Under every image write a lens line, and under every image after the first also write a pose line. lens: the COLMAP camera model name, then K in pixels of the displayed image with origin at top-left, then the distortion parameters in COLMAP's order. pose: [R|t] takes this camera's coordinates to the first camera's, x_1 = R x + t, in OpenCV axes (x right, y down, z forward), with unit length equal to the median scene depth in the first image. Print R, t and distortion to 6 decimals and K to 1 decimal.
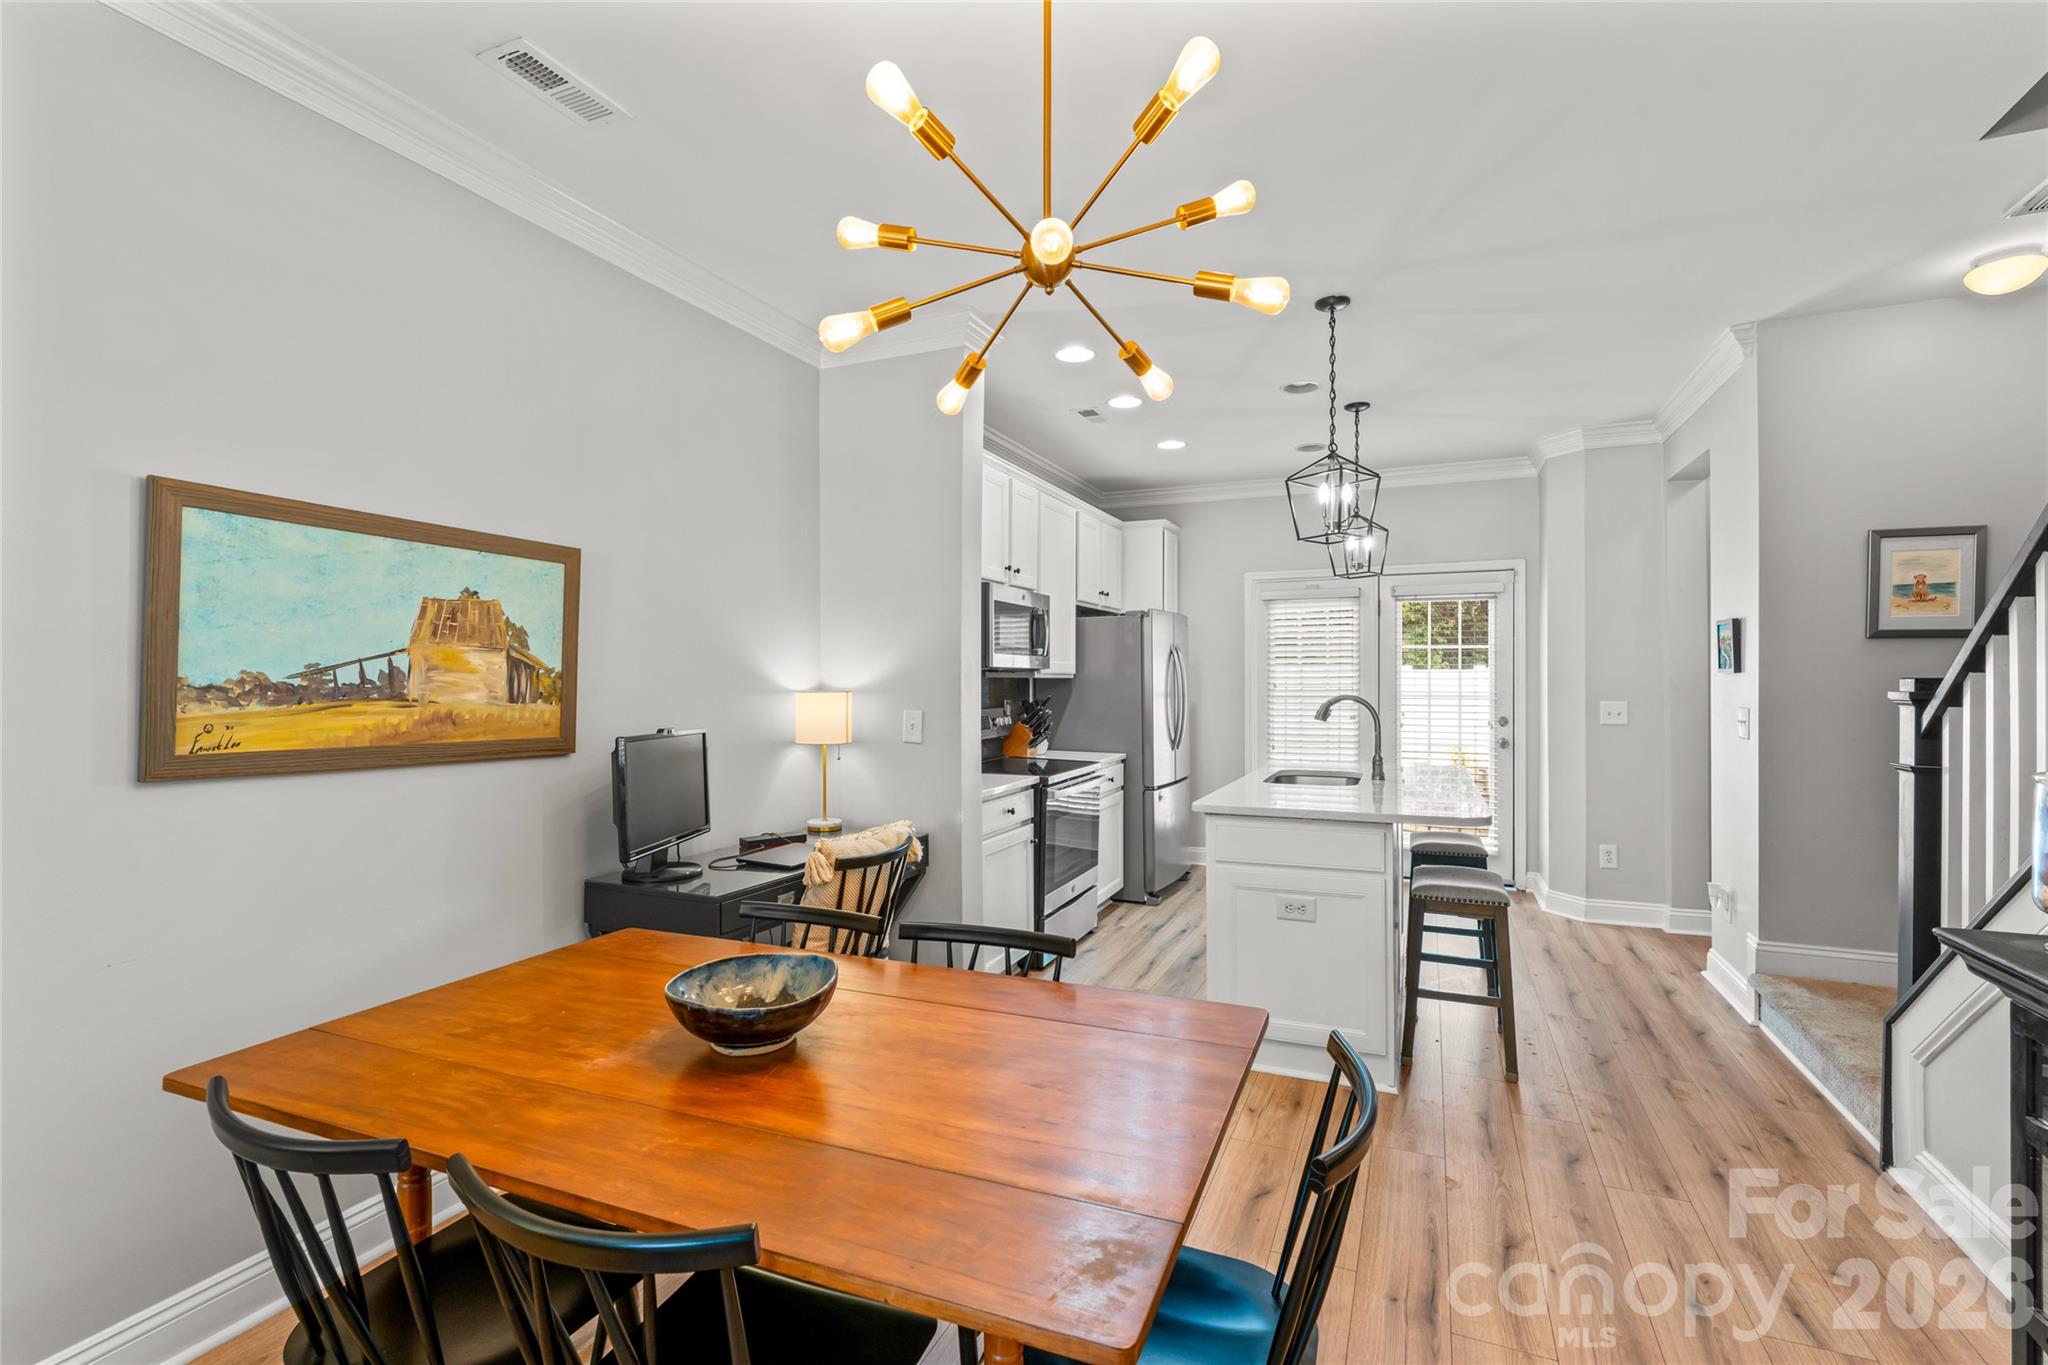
lens RADIAL K [[917.0, 0, 1024.0], [0, 917.0, 682.5], [0, 0, 1]] dist [-0.001066, -0.000272]
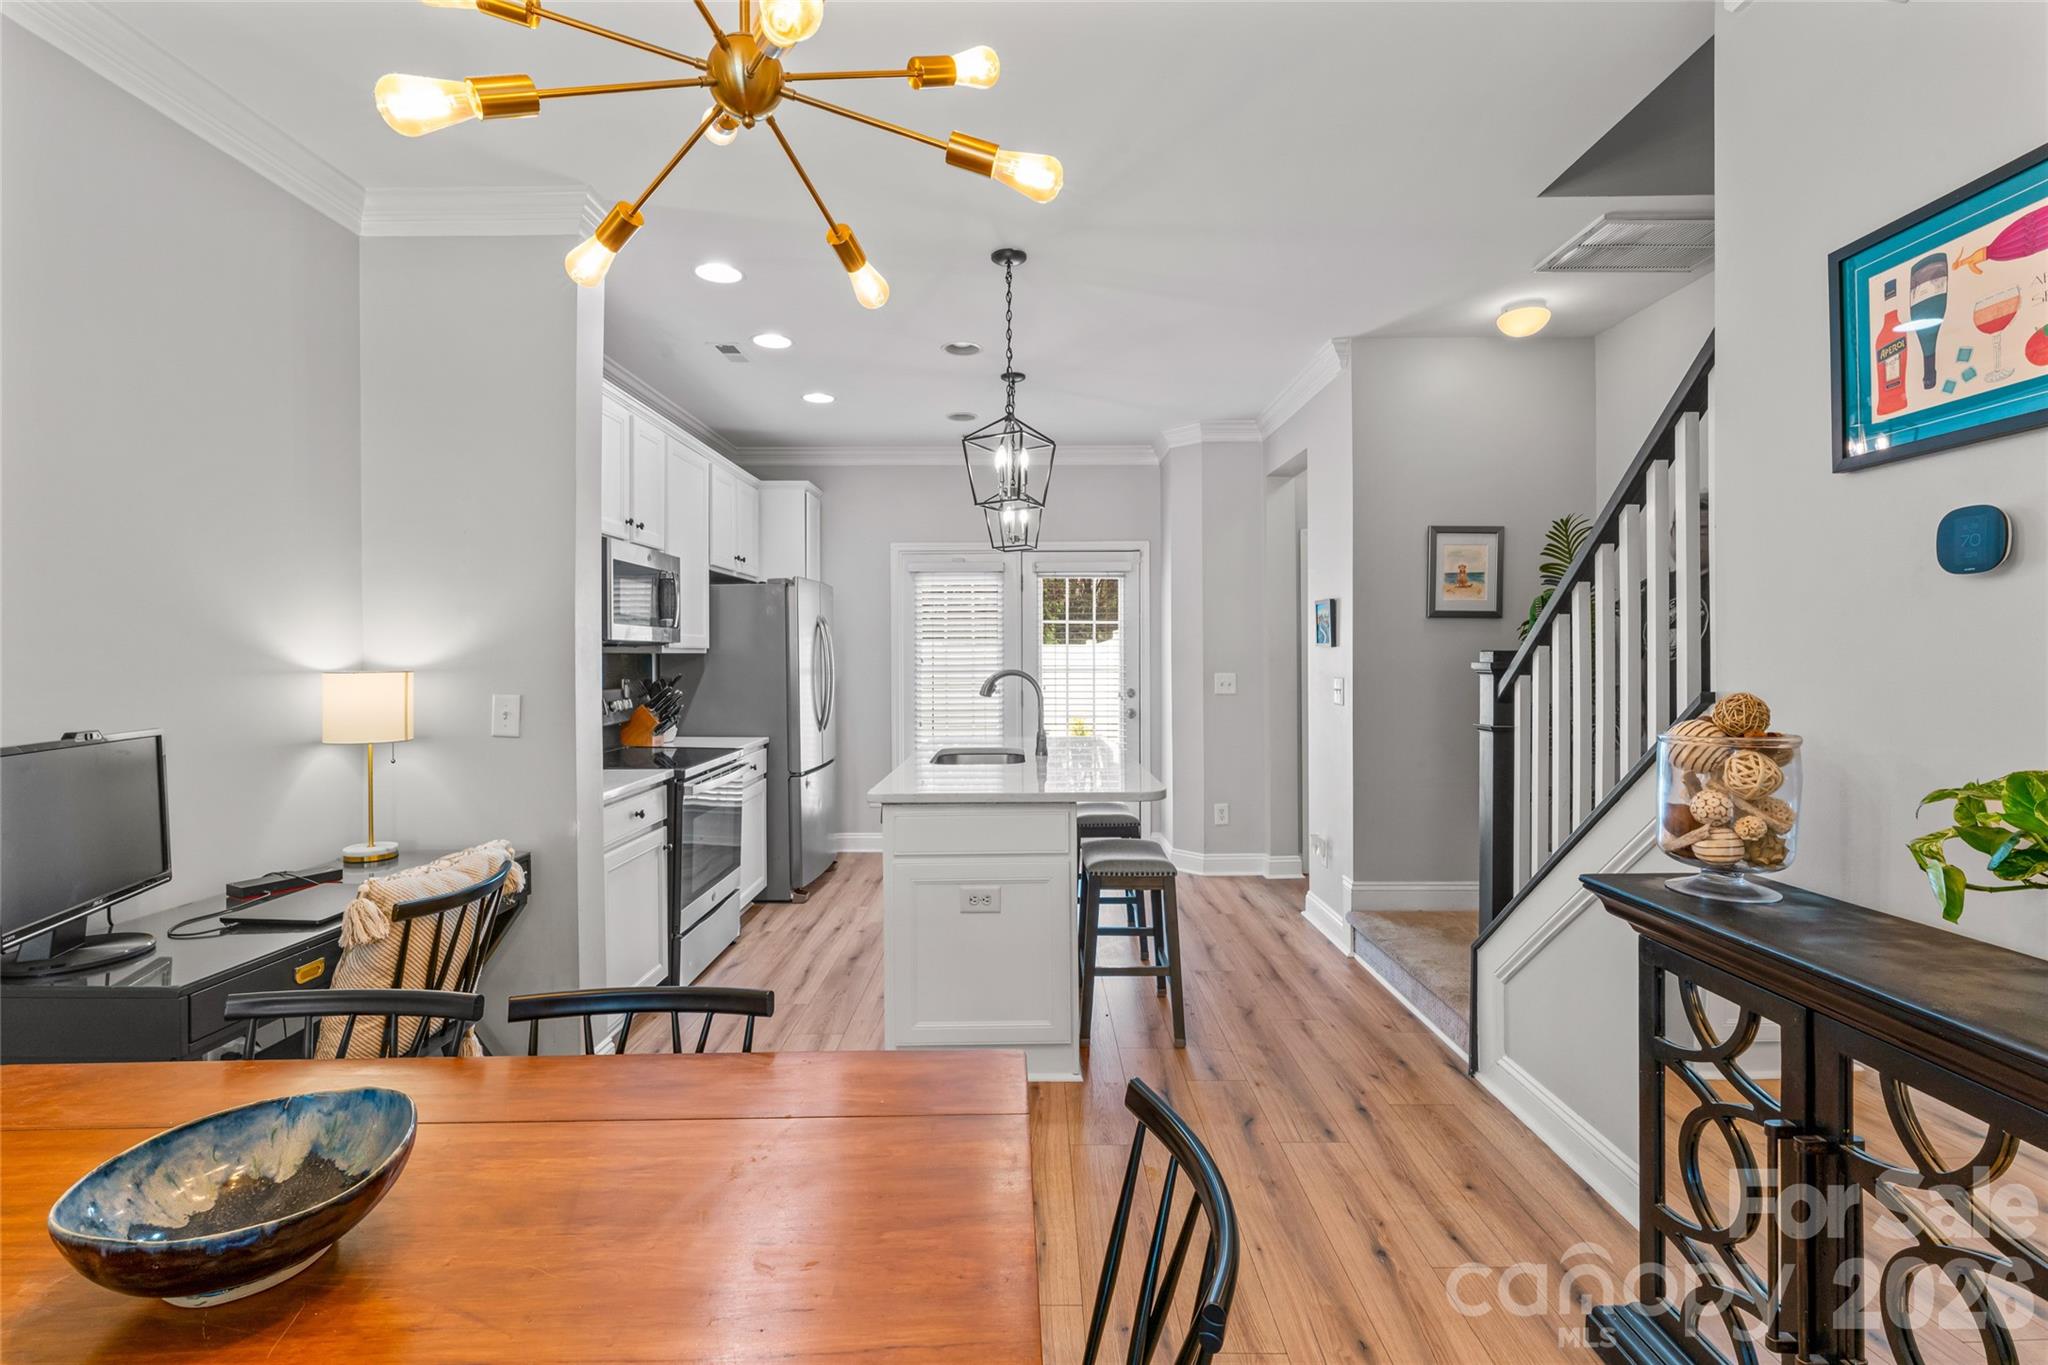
lens RADIAL K [[923.6, 0, 1020.0], [0, 923.6, 659.9], [0, 0, 1]] dist [-0.000009, -0.000192]
pose [[0.918347, -0.005420, 0.395739, -0.033345], [0.004613, 0.999985, 0.002990, 0.000370], [-0.395749, -0.000920, 0.918358, 0.117377]]
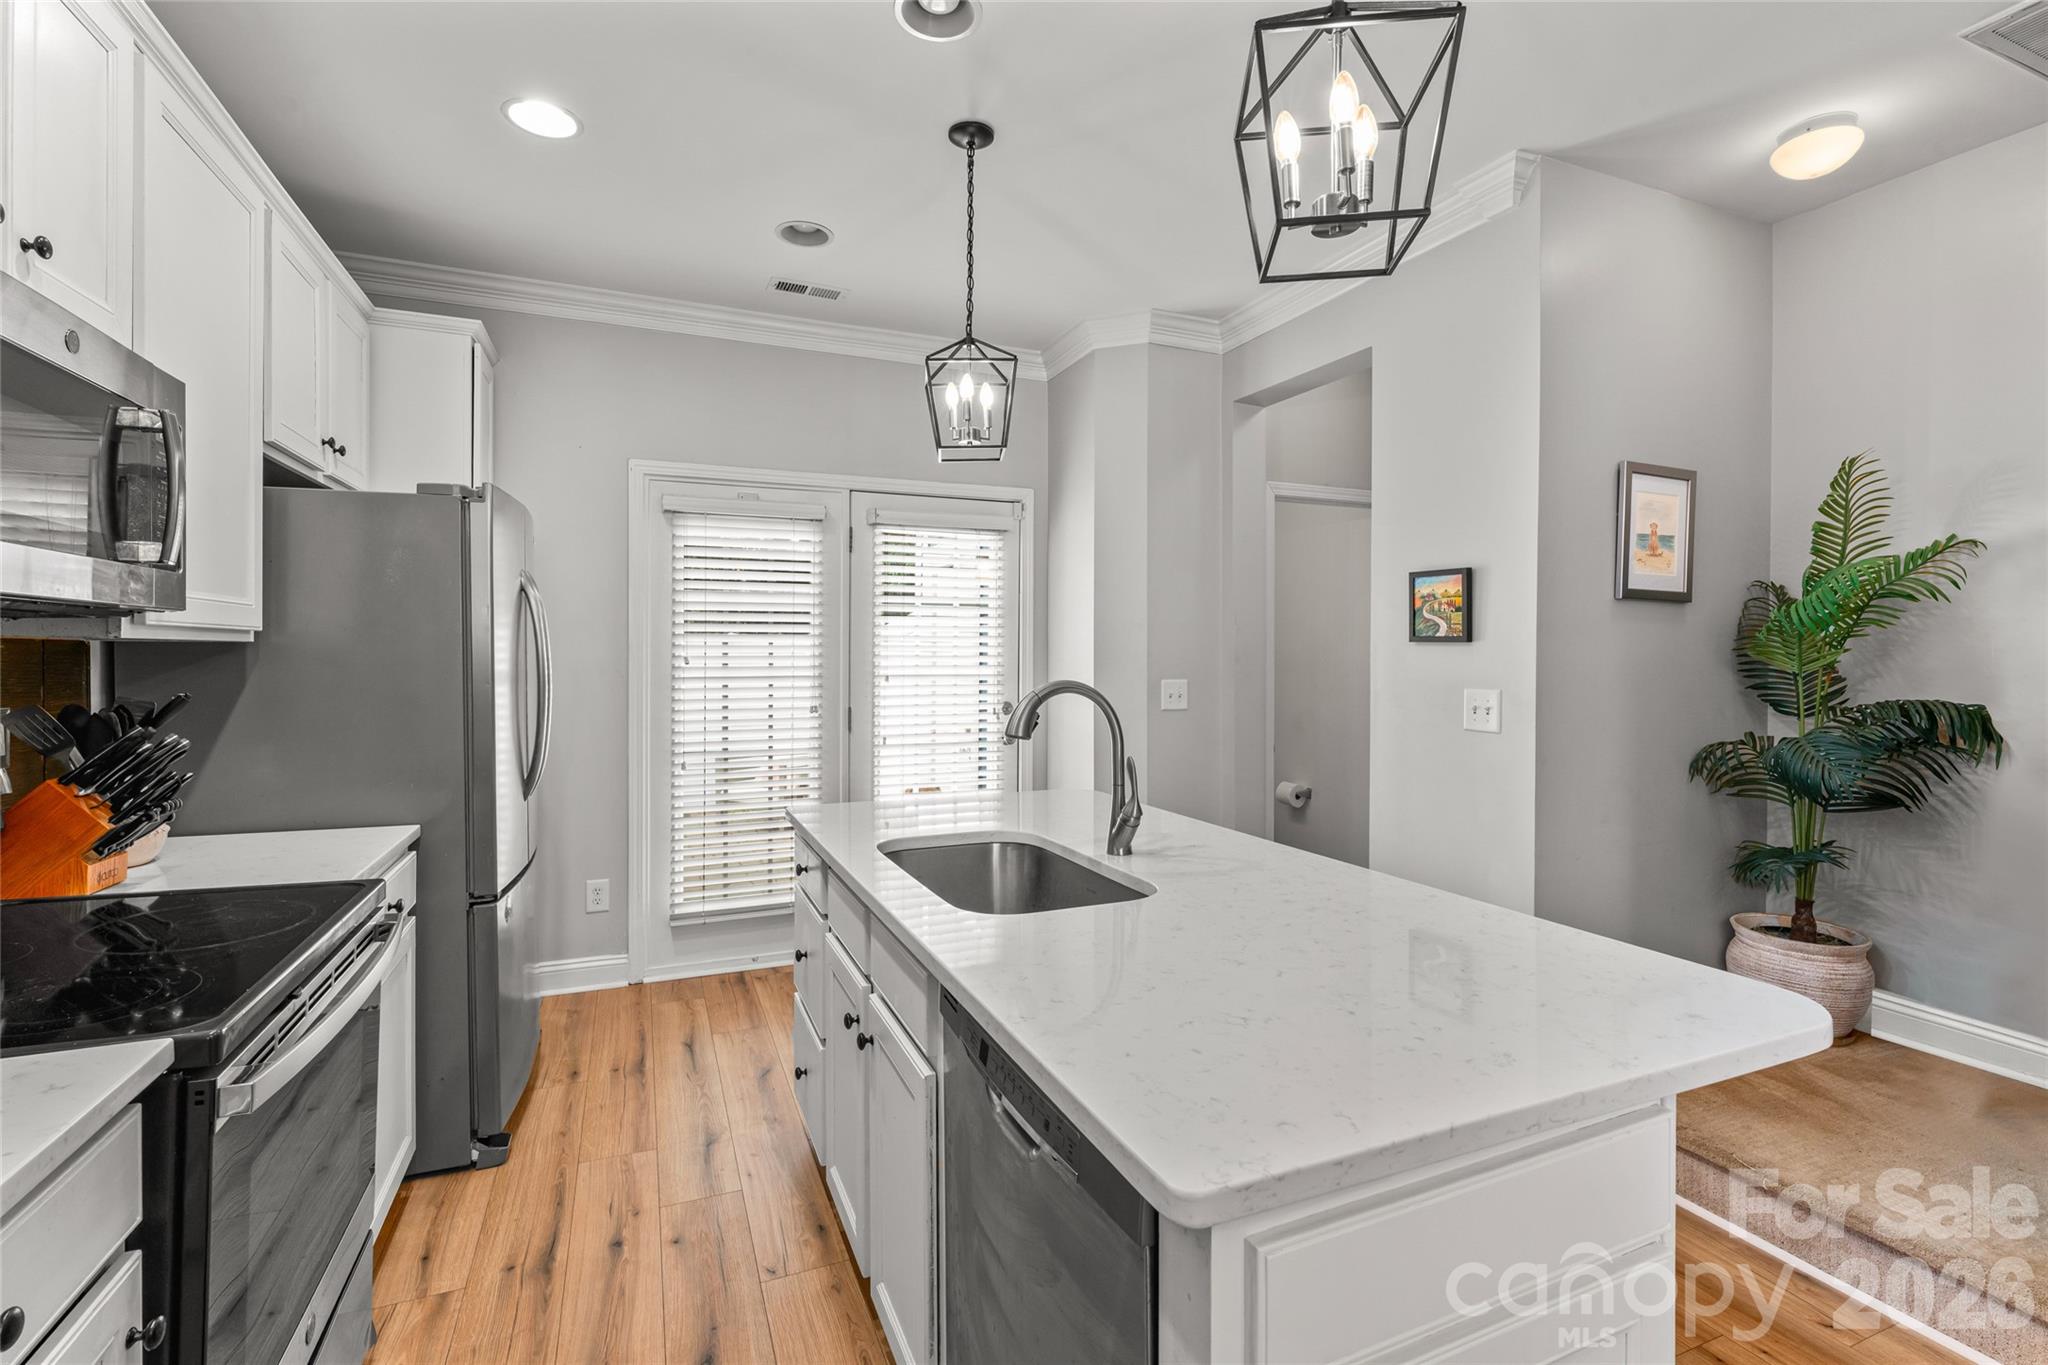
lens RADIAL K [[923.6, 0, 1020.0], [0, 923.6, 659.9], [0, 0, 1]] dist [-0.000009, -0.000192]
pose [[0.688987, -0.002110, 0.724771, -0.007960], [-0.000753, 0.999993, 0.003627, 0.001755], [-0.724774, -0.003044, 0.688980, 0.841482]]
